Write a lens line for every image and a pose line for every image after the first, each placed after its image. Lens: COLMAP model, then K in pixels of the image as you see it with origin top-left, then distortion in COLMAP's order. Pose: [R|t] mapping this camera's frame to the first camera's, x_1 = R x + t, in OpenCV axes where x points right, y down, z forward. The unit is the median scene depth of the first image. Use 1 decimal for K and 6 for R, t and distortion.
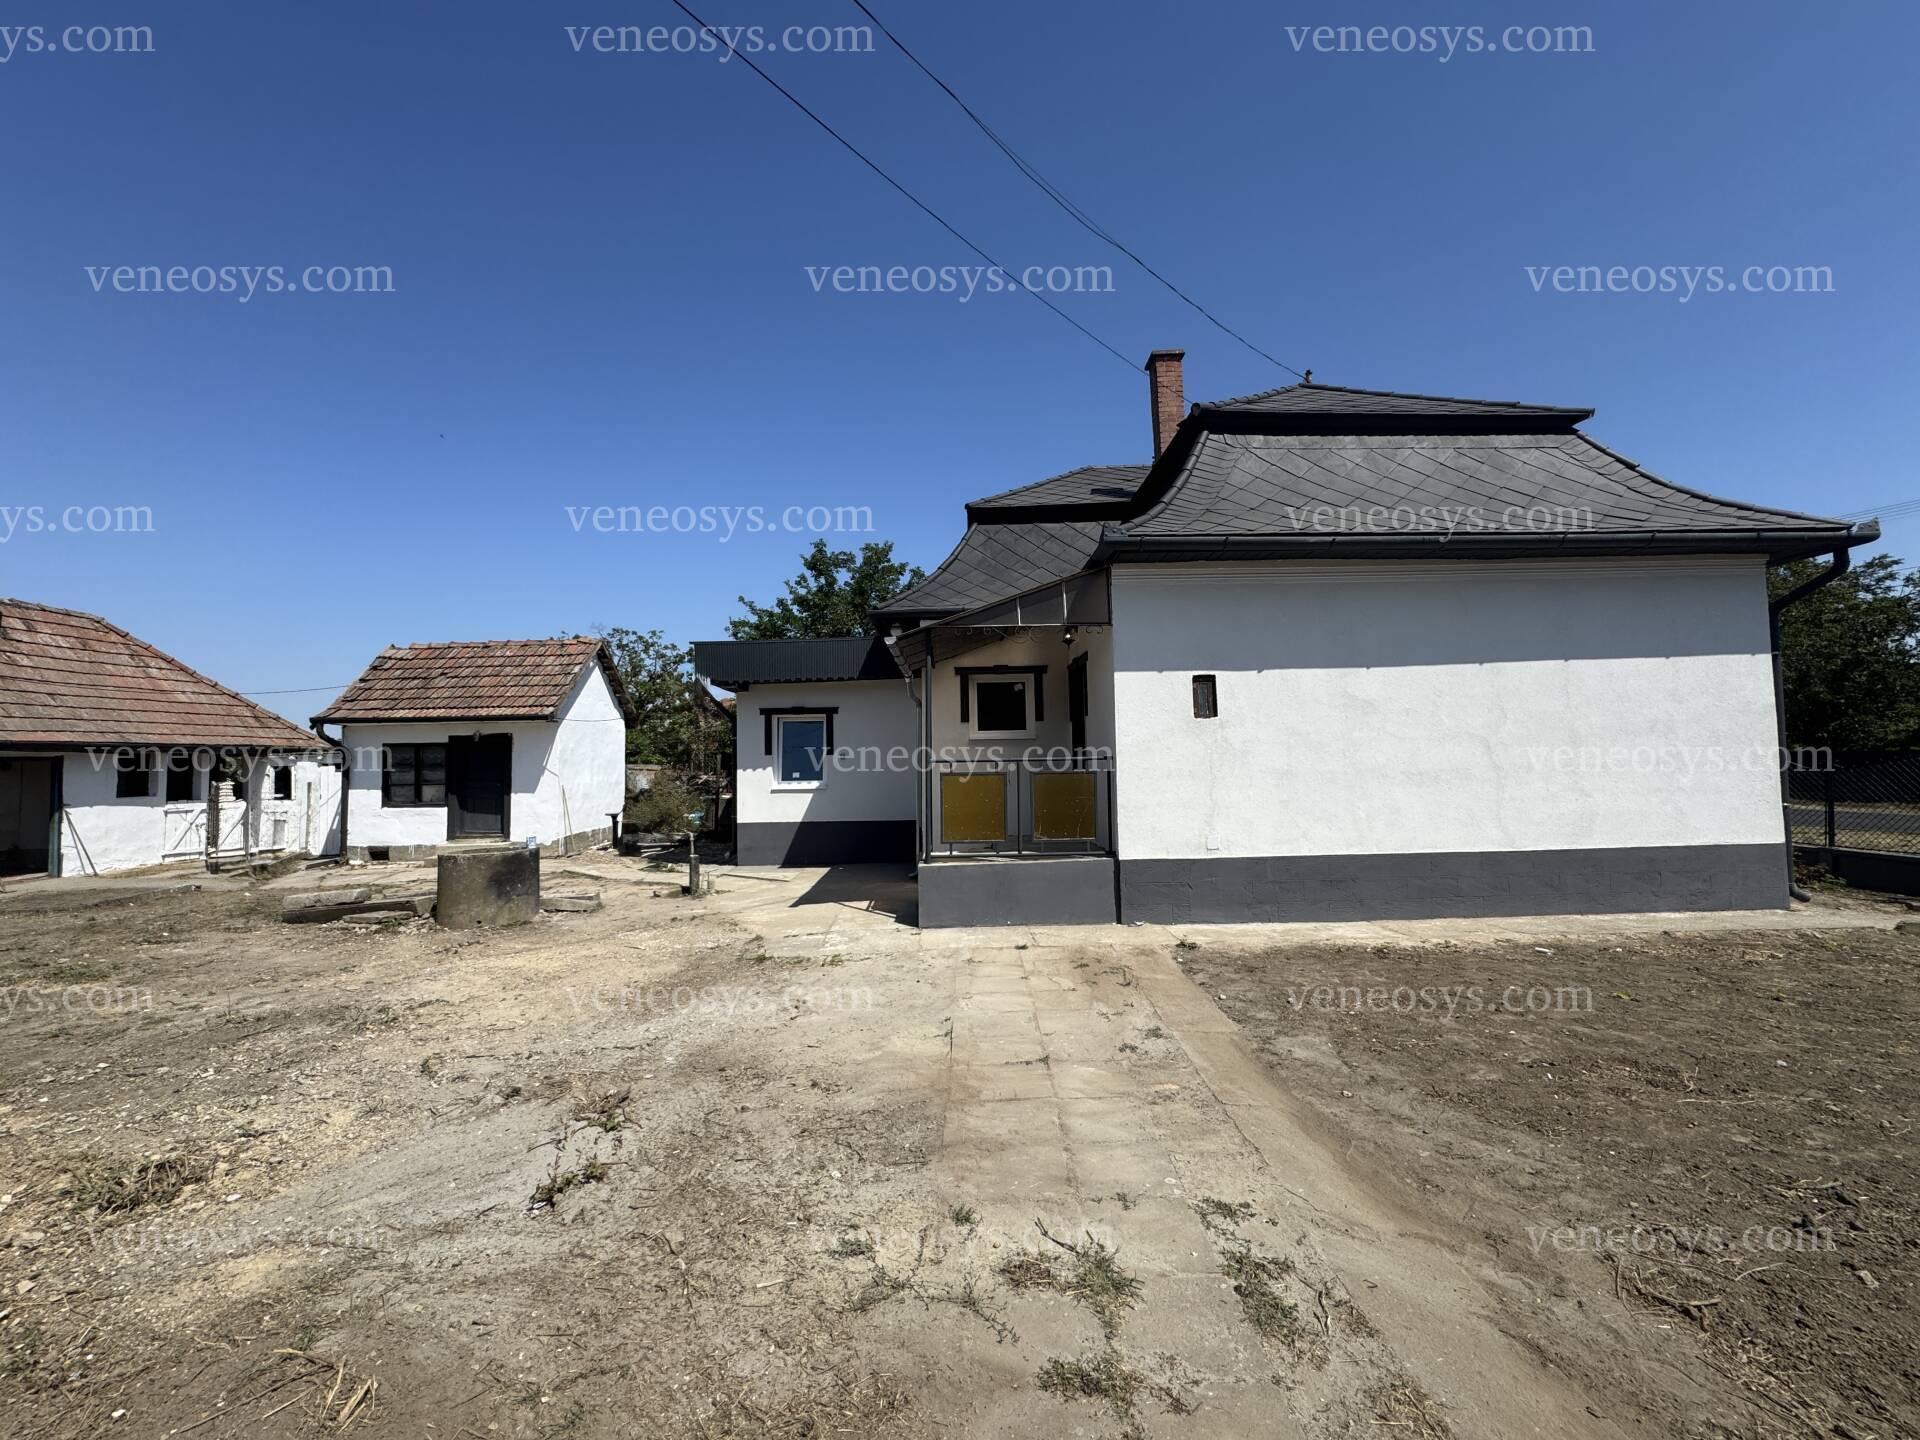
lens RADIAL K [[764.8, 0, 957.8], [0, 764.8, 720.9], [0, 0, 1]] dist [0.000031, 0.000207]
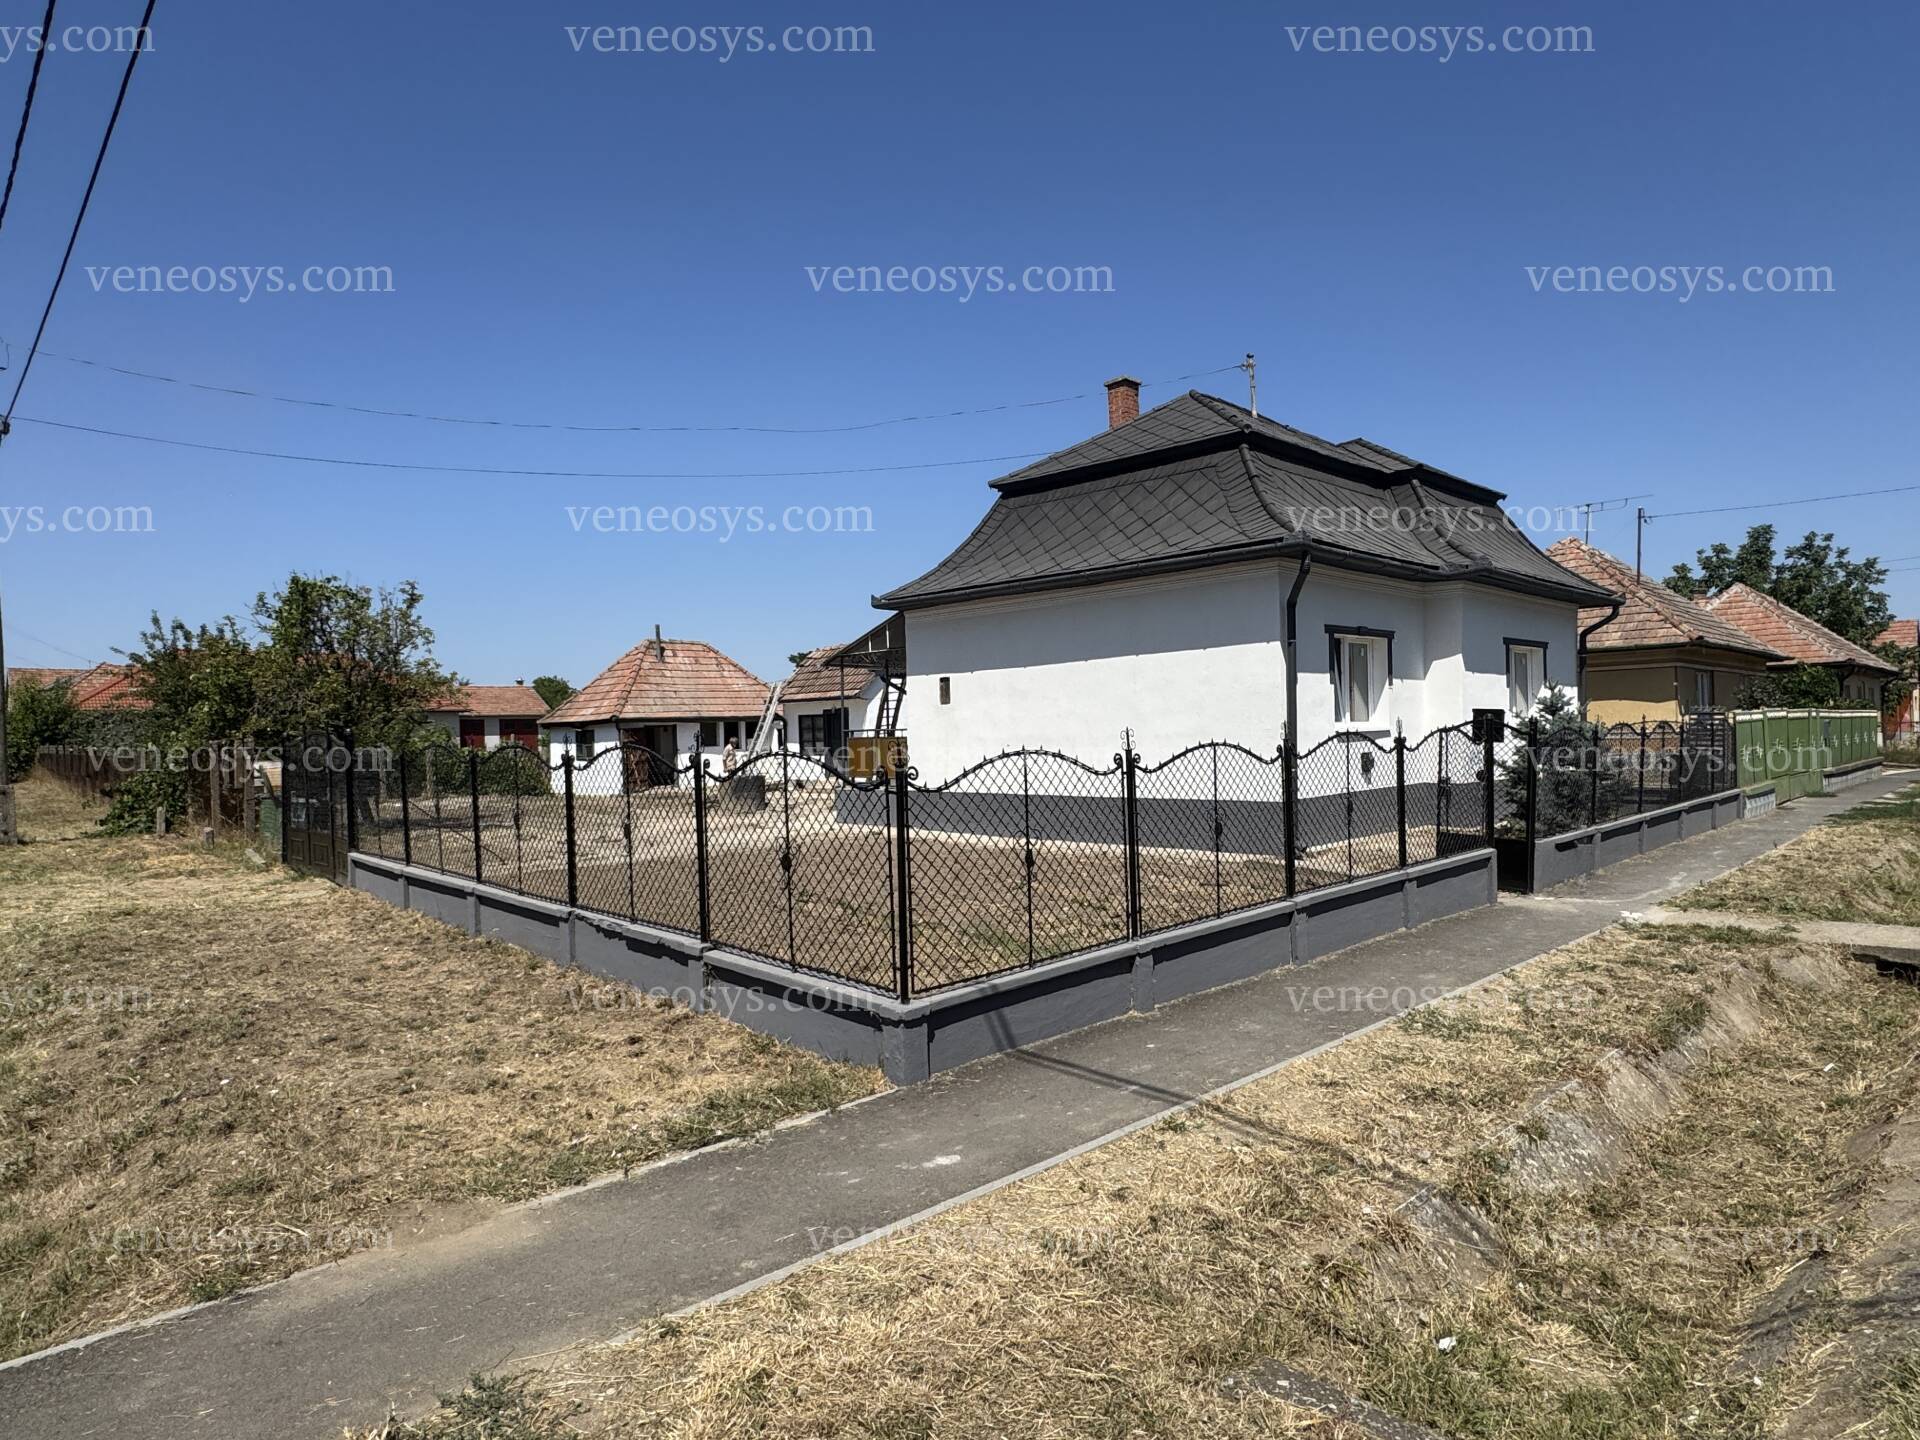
lens RADIAL K [[1093.1, 0, 965.0], [0, 1093.1, 714.4], [0, 0, 1]] dist [0.002568, 0.000346]
pose [[0.691466, -0.010075, -0.722339, 1.169348], [0.051595, 0.998038, 0.035470, -0.035332], [0.720565, -0.061795, 0.690629, -0.321342]]
